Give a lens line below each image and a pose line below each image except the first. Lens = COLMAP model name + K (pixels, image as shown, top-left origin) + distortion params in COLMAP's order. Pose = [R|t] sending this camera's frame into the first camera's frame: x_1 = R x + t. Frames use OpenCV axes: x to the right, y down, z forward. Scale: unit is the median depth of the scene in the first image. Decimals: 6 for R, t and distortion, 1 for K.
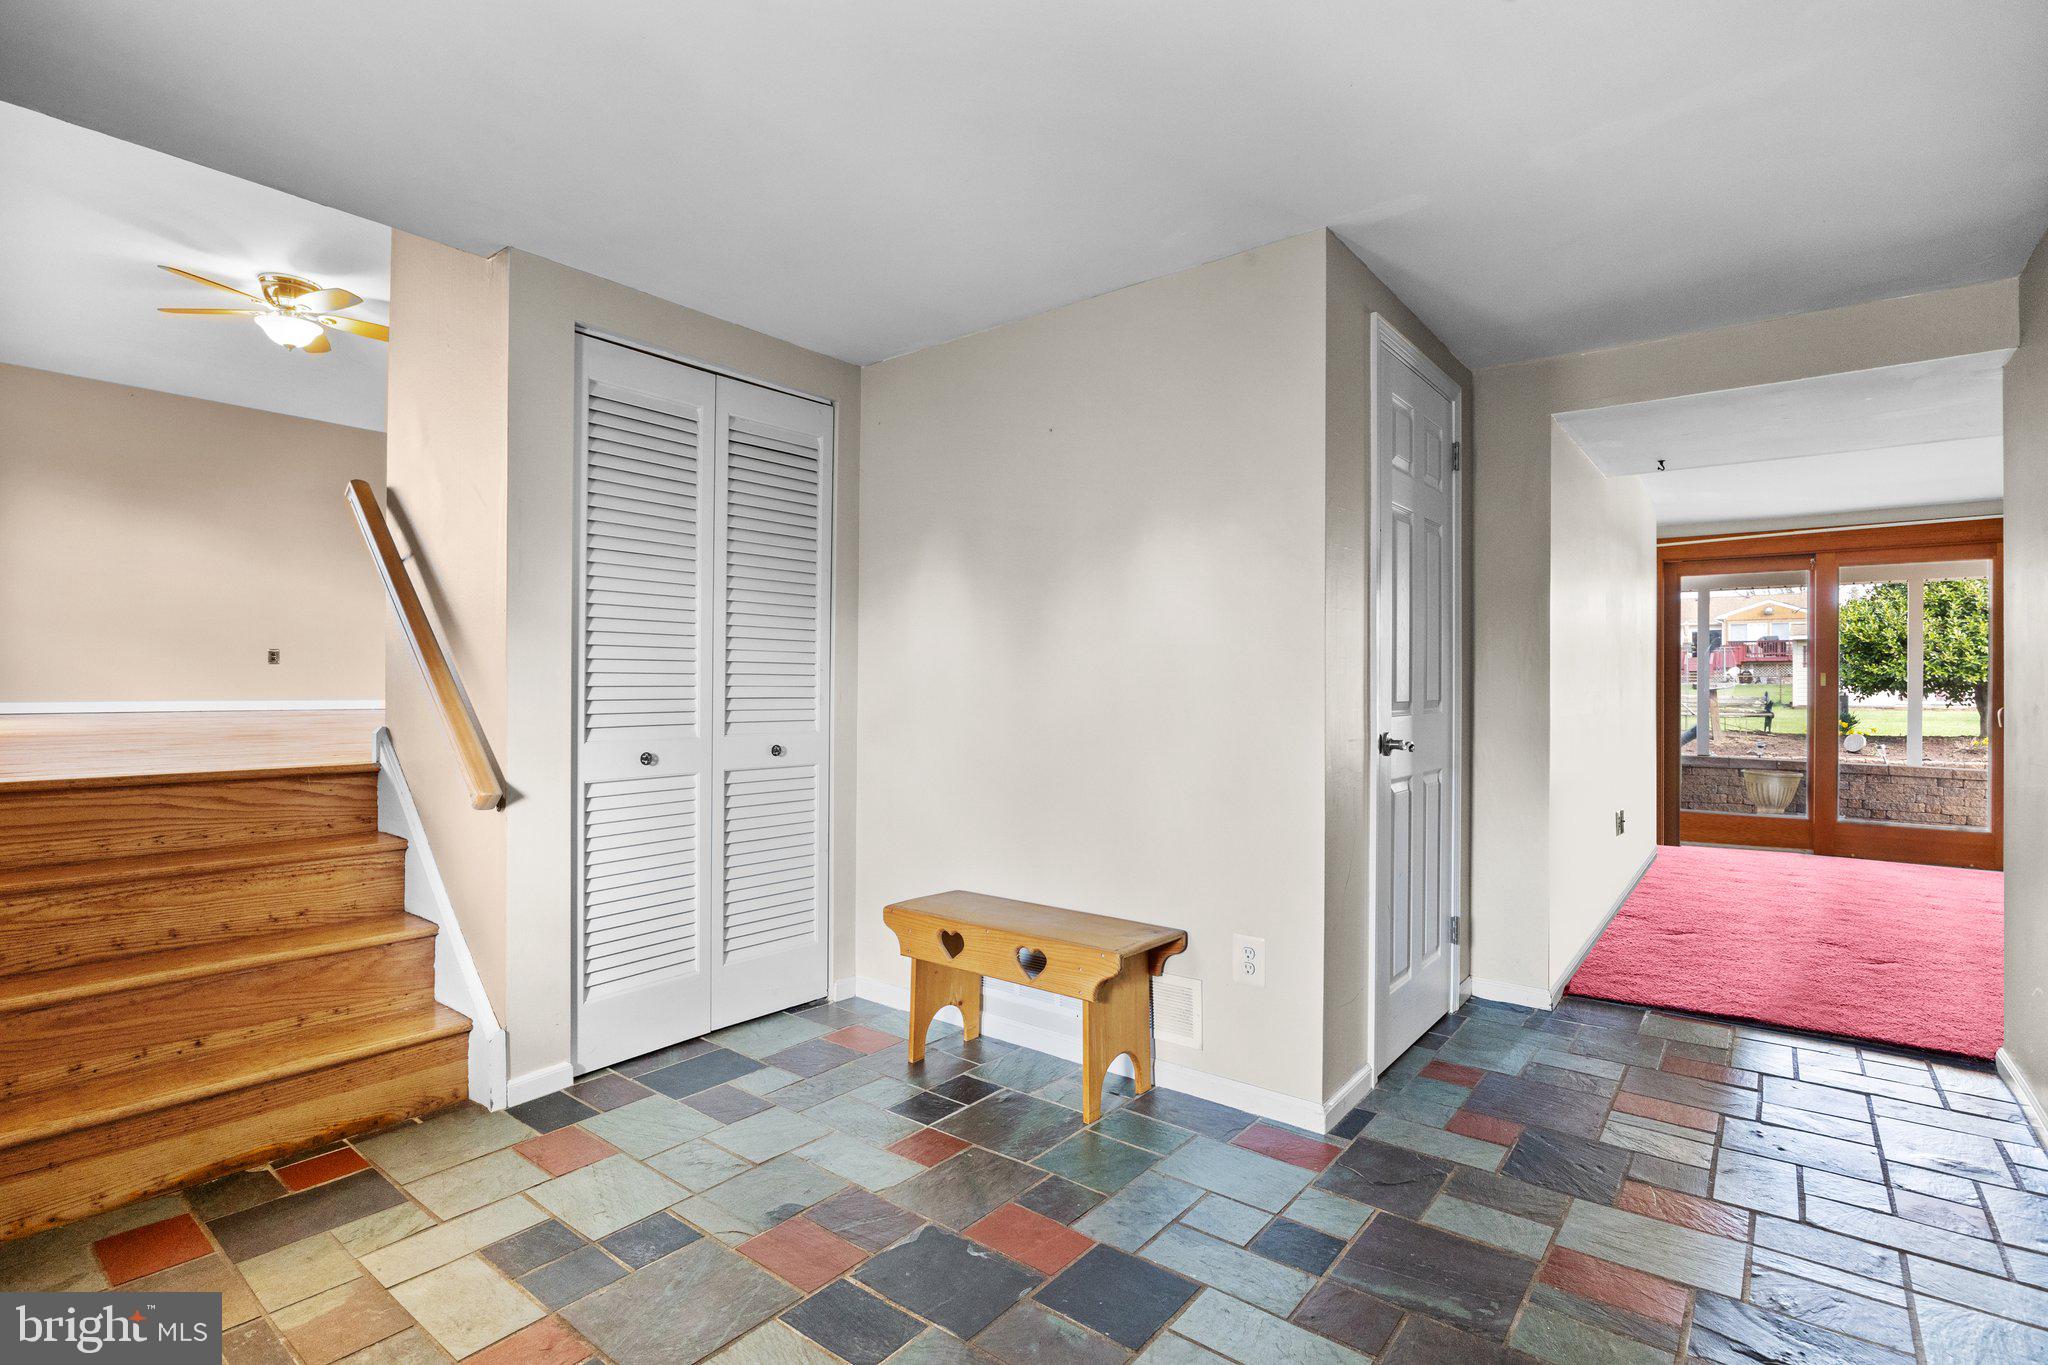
lens RADIAL K [[996.7, 0, 1019.0], [0, 996.7, 682.2], [0, 0, 1]] dist [-0.003989, -0.000693]
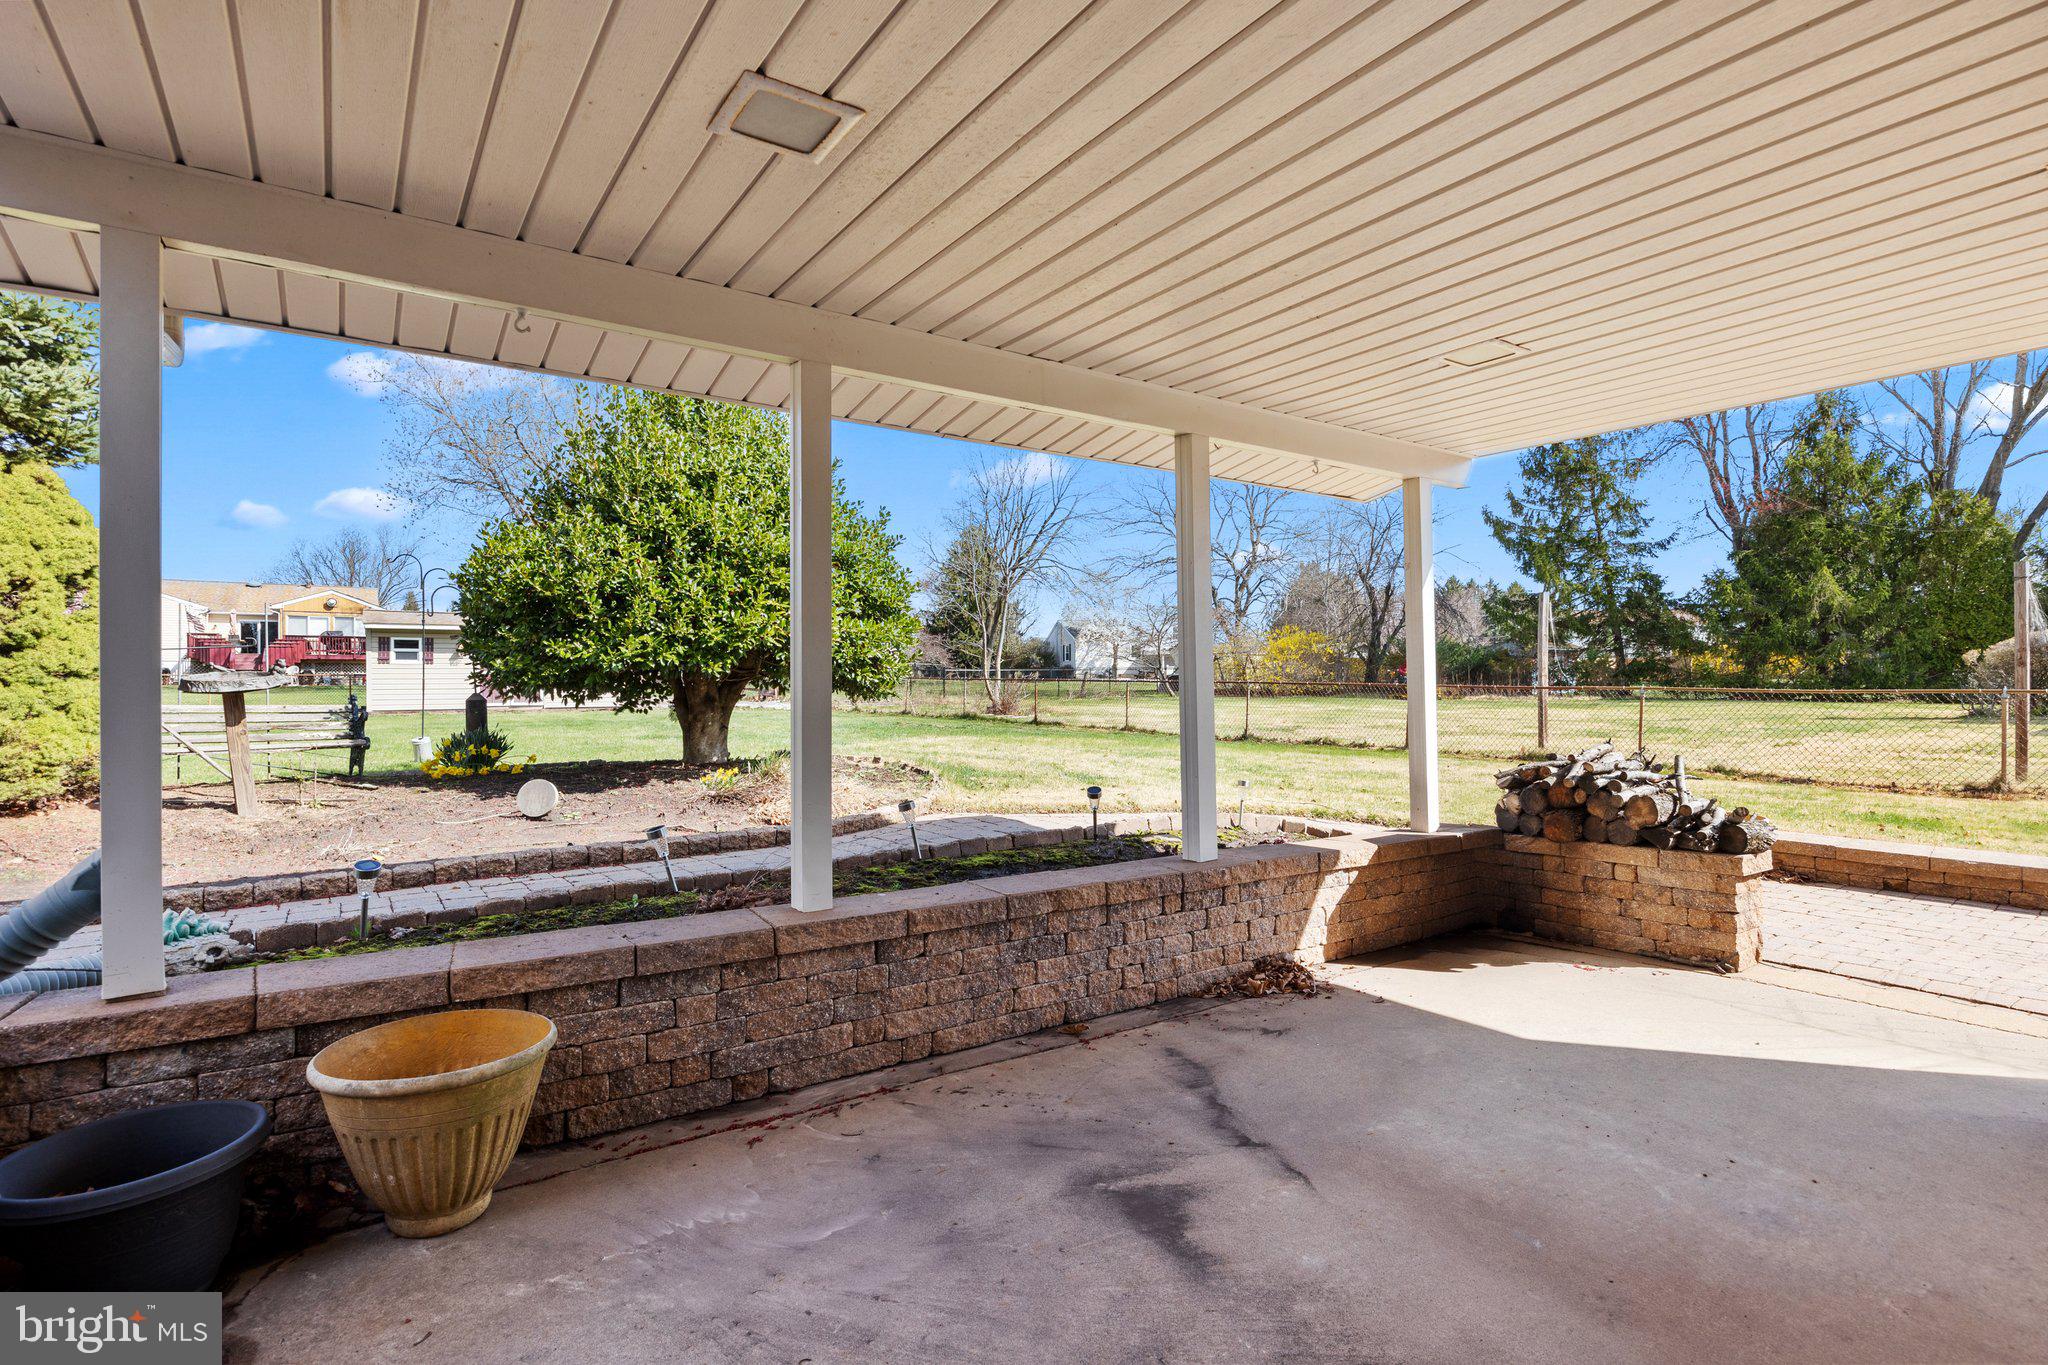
lens RADIAL K [[996.7, 0, 1023.6], [0, 996.7, 685.5], [0, 0, 1]] dist [-0.003989, -0.000693]
pose [[0.309167, -0.003112, 0.951003, 0.381804], [0.003260, 0.999992, 0.002212, 0.004540], [-0.951002, 0.002416, 0.309174, 0.526719]]
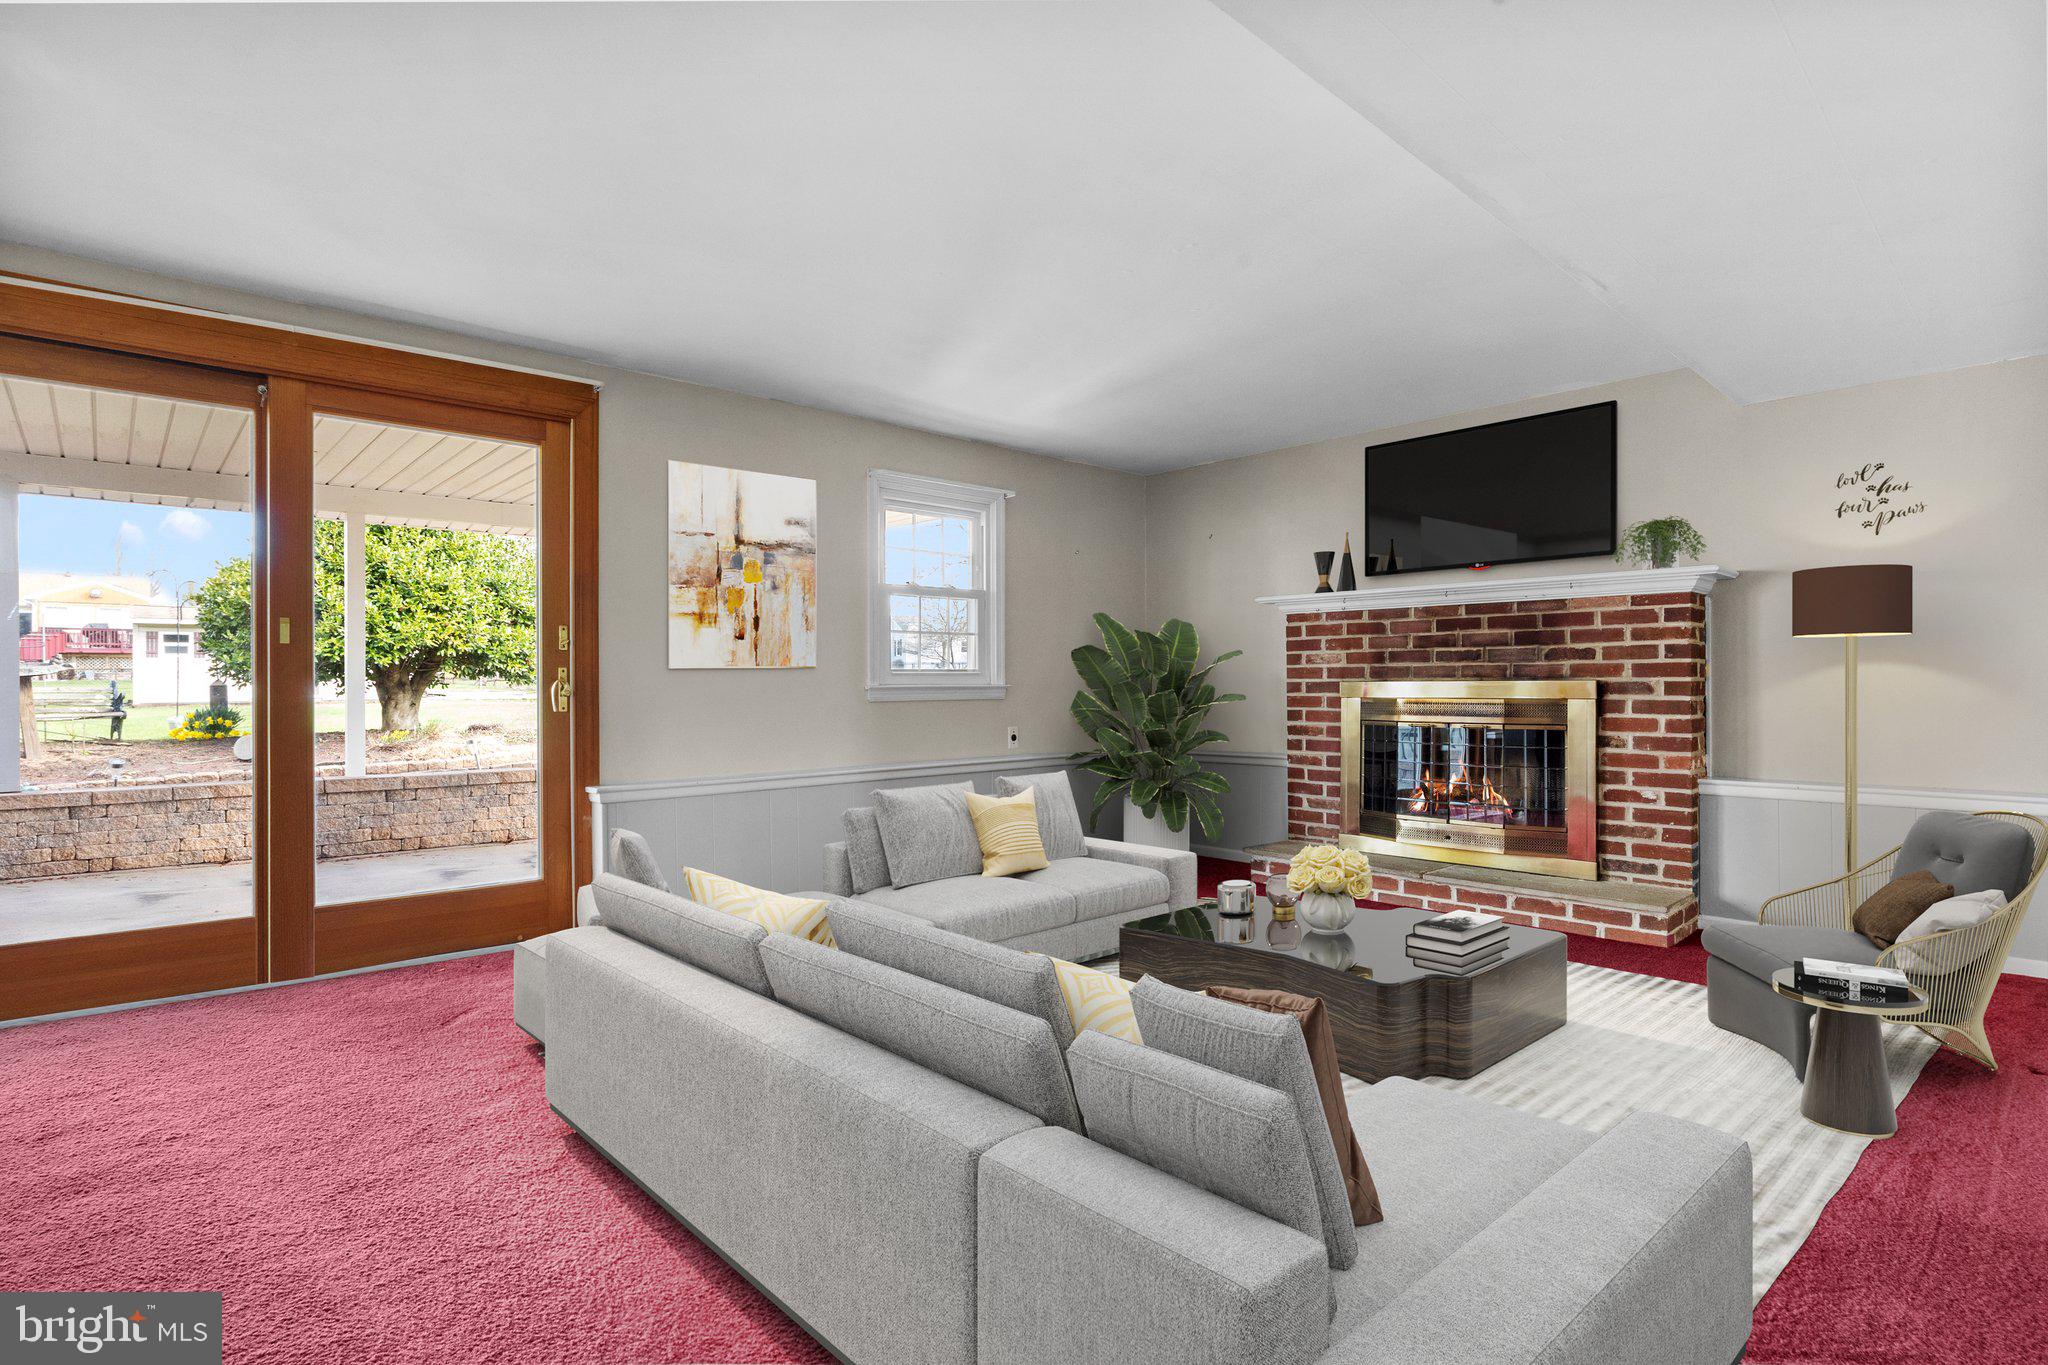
lens RADIAL K [[1028.7, 0, 1018.7], [0, 1028.7, 680.8], [0, 0, 1]] dist [0.003800, -0.000042]
pose [[0.191010, -0.005435, 0.981573, 0.173714], [0.005654, 0.999974, 0.004437, 0.009945], [-0.981572, 0.004702, 0.191036, 0.252812]]
